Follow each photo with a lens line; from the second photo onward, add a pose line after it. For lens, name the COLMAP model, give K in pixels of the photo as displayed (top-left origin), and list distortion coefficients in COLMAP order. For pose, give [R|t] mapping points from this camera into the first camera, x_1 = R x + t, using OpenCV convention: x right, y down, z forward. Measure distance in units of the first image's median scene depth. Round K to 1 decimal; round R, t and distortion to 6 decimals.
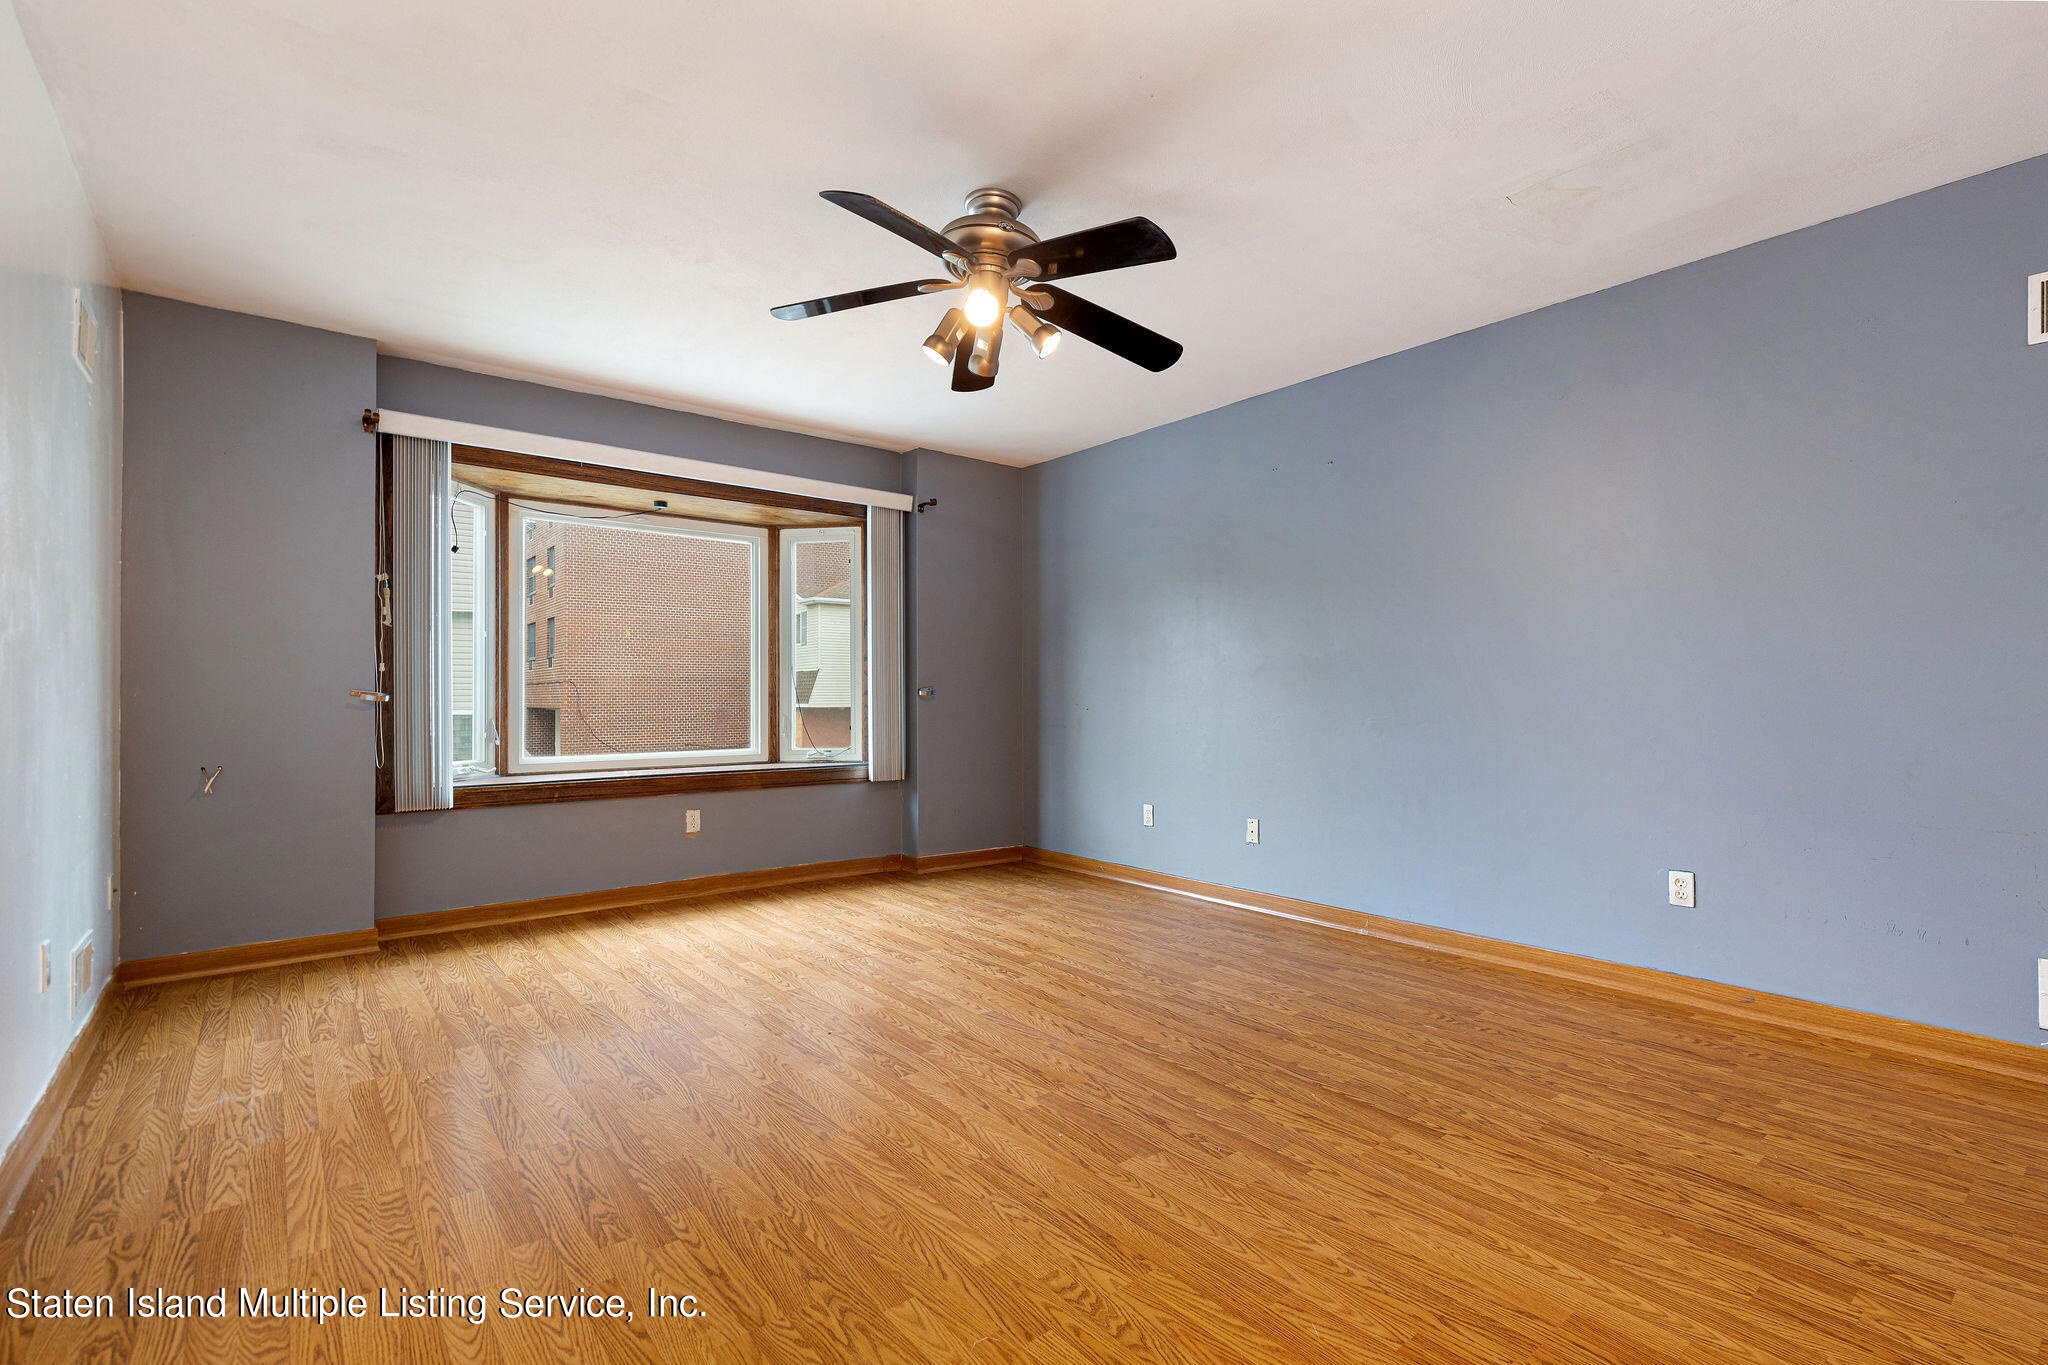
lens RADIAL K [[928.6, 0, 1037.1], [0, 928.6, 690.0], [0, 0, 1]] dist [0.014751, -0.002453]
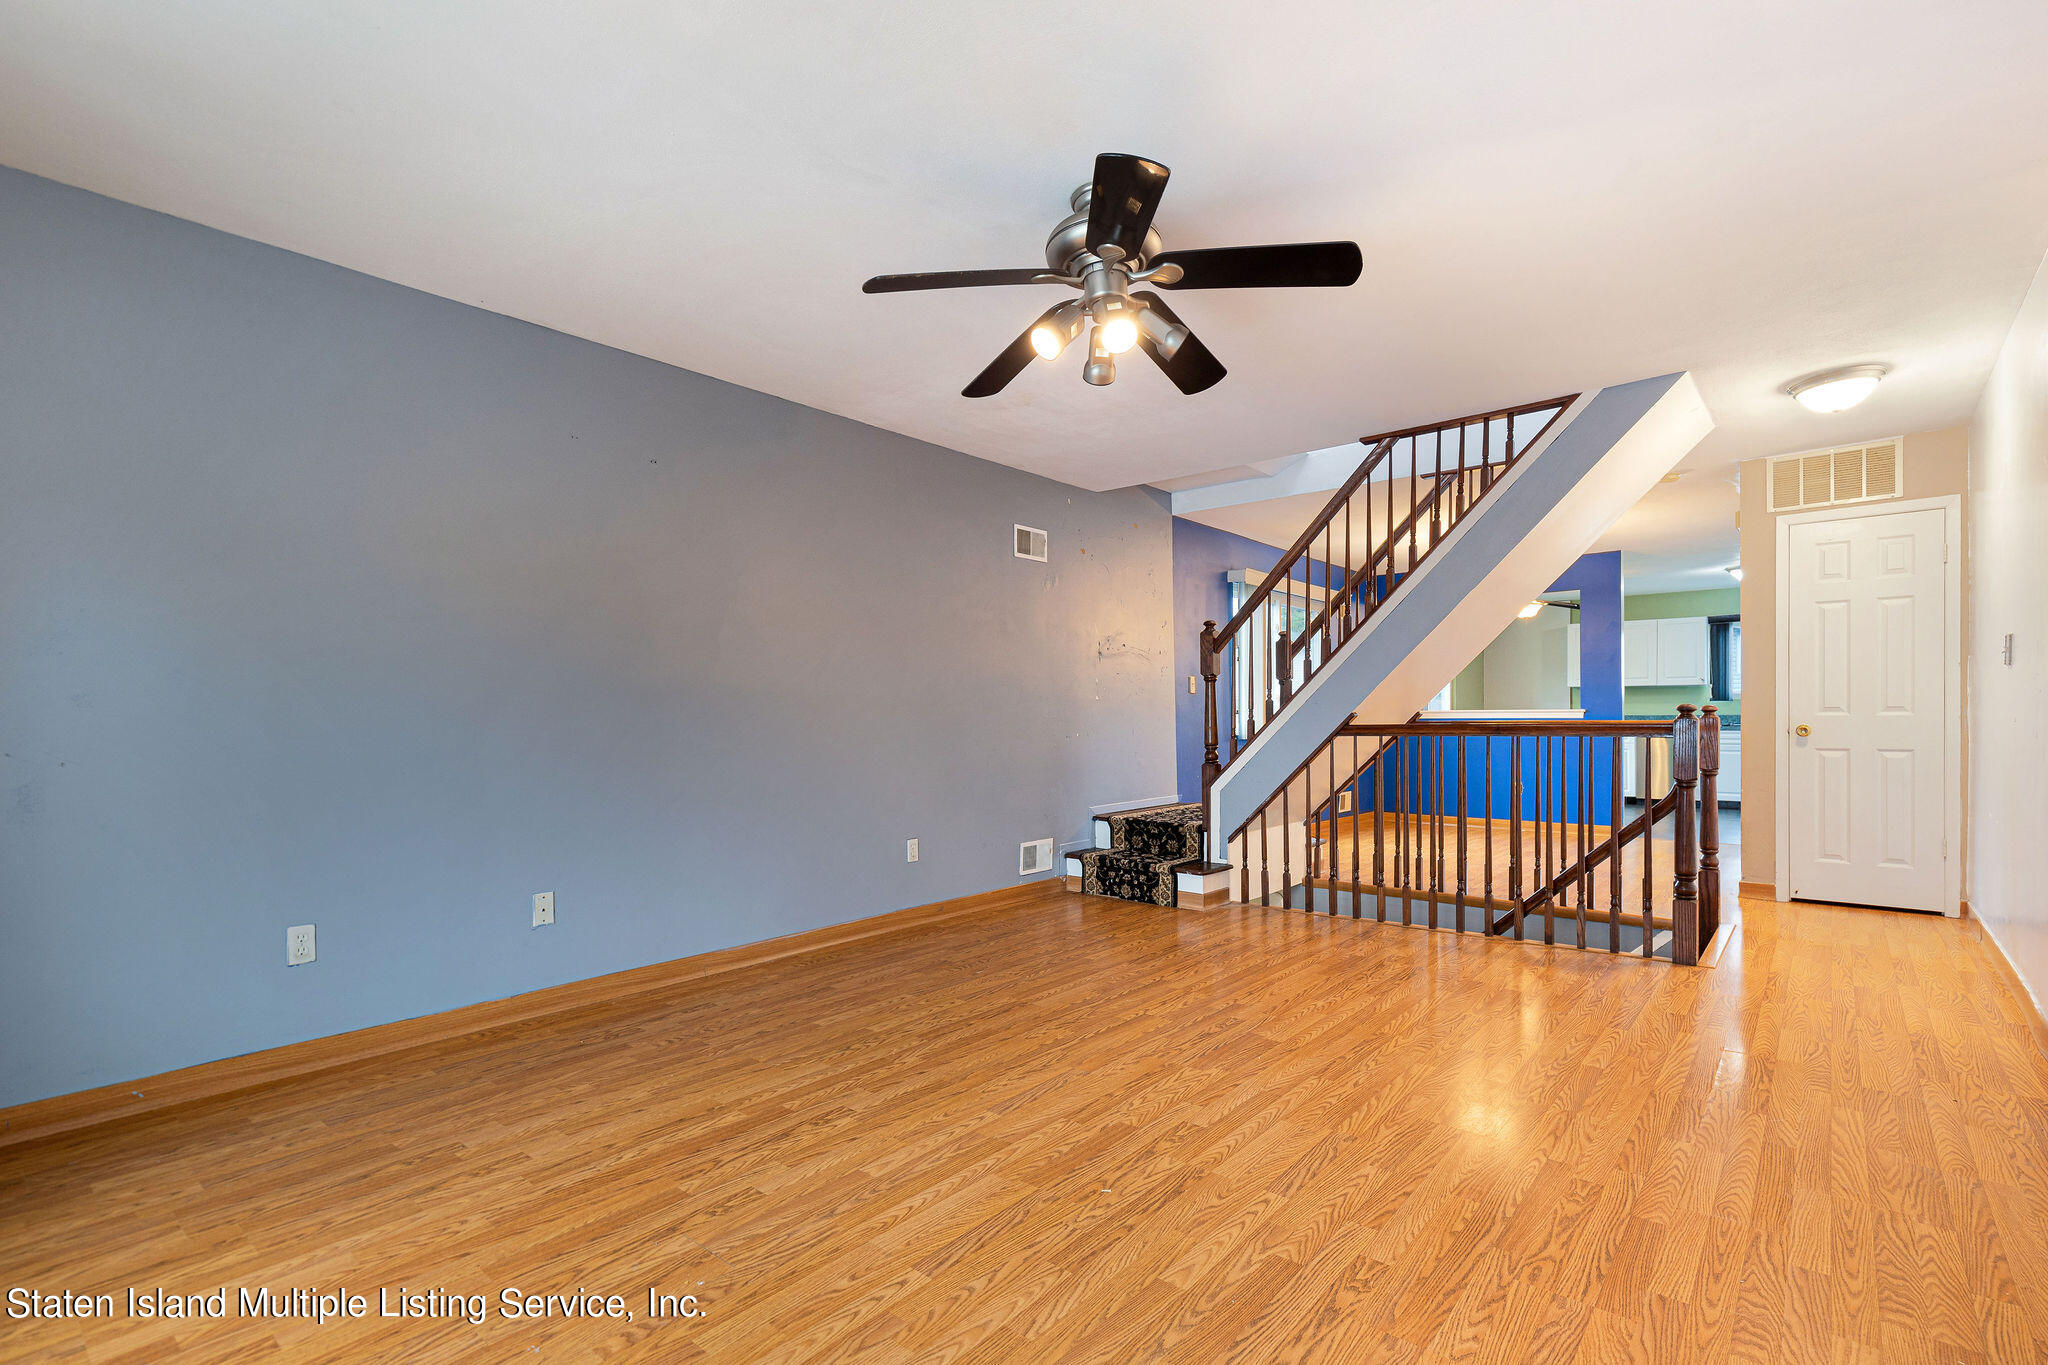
lens RADIAL K [[934.4, 0, 1044.7], [0, 934.4, 719.1], [0, 0, 1]] dist [0.012738, -0.003492]
pose [[-0.185537, 0.003229, 0.982632, -0.775612], [0.004365, 0.999987, -0.002461, 0.003011], [-0.982628, 0.003833, -0.185549, 0.984803]]
